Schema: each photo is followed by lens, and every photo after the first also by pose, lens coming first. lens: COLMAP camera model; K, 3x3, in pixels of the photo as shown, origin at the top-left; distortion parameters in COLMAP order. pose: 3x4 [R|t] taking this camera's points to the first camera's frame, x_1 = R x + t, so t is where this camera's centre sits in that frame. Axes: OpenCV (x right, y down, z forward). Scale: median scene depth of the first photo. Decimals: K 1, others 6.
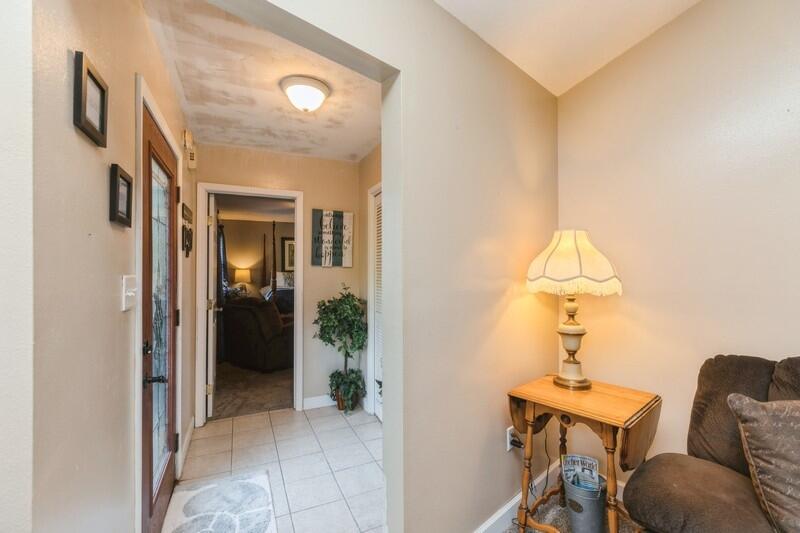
lens RADIAL K [[368.3, 0, 400.0], [0, 368.3, 266.5], [0, 0, 1]] dist [0.000249, -0.000130]
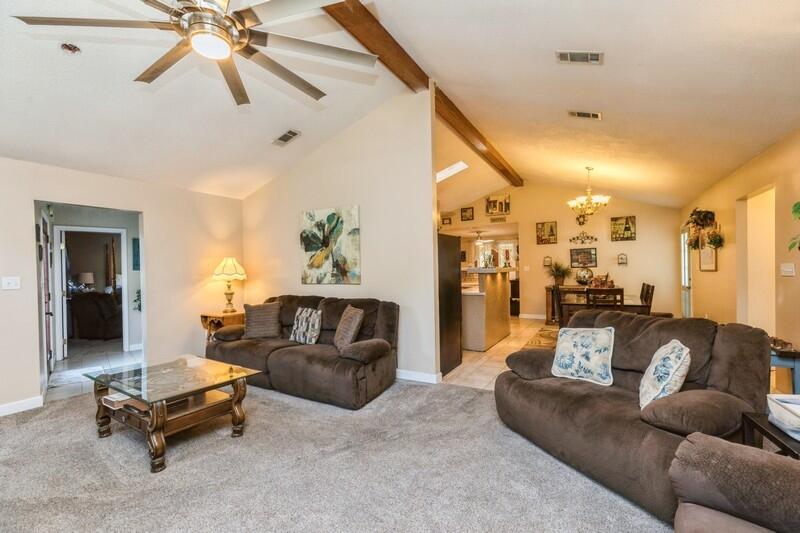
lens RADIAL K [[355.3, 0, 402.7], [0, 355.3, 270.6], [0, 0, 1]] dist [0.001151, -0.000414]
pose [[0.948764, -0.019507, 0.315383, 0.513439], [0.015263, 0.999757, 0.015919, -0.010363], [-0.315617, -0.010290, 0.948831, -1.179756]]
